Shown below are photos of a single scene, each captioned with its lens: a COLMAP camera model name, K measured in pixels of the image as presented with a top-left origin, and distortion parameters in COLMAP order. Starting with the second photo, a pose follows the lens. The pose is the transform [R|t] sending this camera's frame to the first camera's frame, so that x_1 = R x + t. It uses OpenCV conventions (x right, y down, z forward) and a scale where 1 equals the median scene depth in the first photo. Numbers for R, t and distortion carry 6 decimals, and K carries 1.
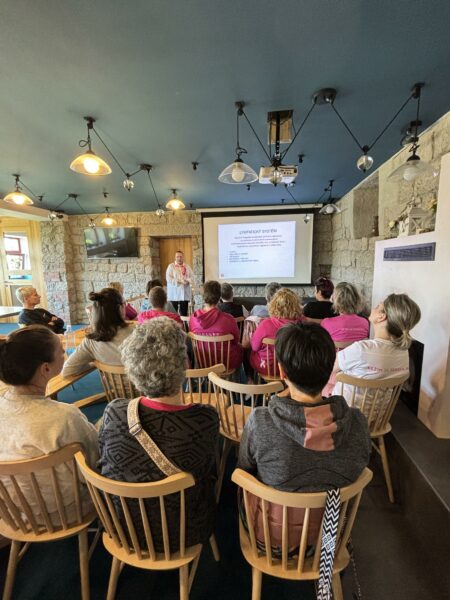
lens RADIAL K [[258.2, 0, 226.2], [0, 258.2, 297.7], [0, 0, 1]] dist [-0.017214, 0.000199]
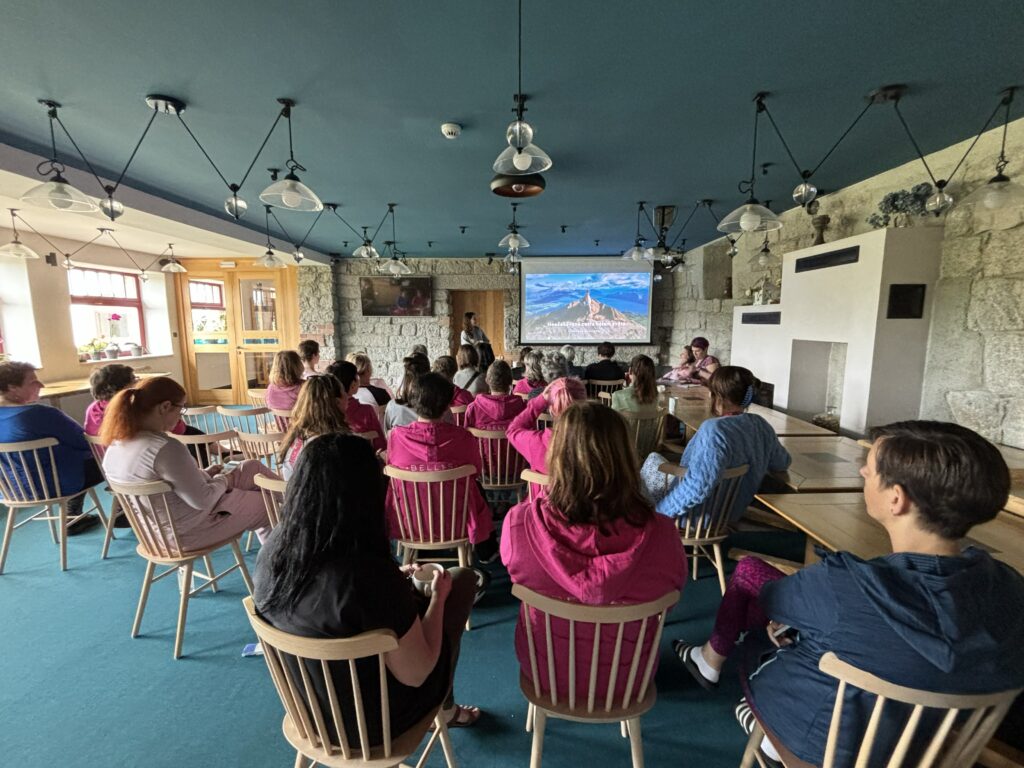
lens RADIAL K [[448.6, 0, 507.1], [0, 448.6, 383.4], [0, 0, 1]] dist [0.001820, 0.000088]
pose [[0.993216, -0.008756, 0.115953, -0.334982], [0.008924, 0.999960, -0.000924, 0.059917], [-0.115940, 0.001952, 0.993254, -0.443934]]
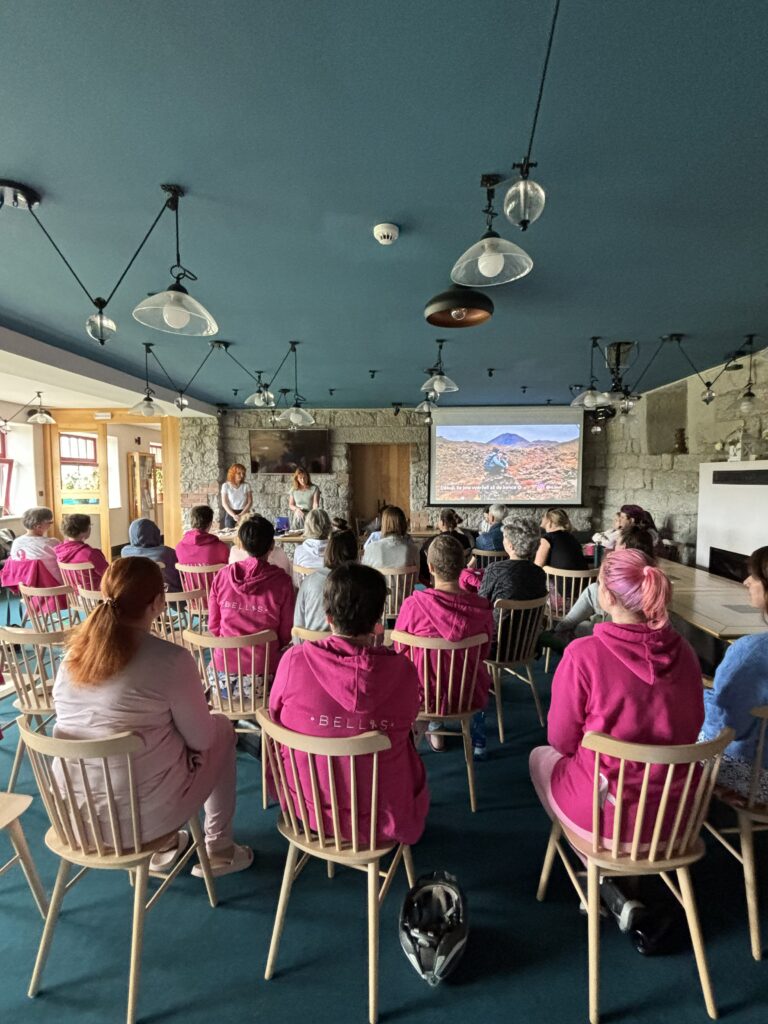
lens RADIAL K [[481.2, 0, 387.4], [0, 481.2, 512.5], [0, 0, 1]] dist [0.005282, -0.001504]
pose [[0.995724, 0.002609, 0.092345, -0.371996], [0.003669, 0.997696, -0.067747, 0.041565], [-0.092309, 0.067796, 0.993420, -0.333045]]
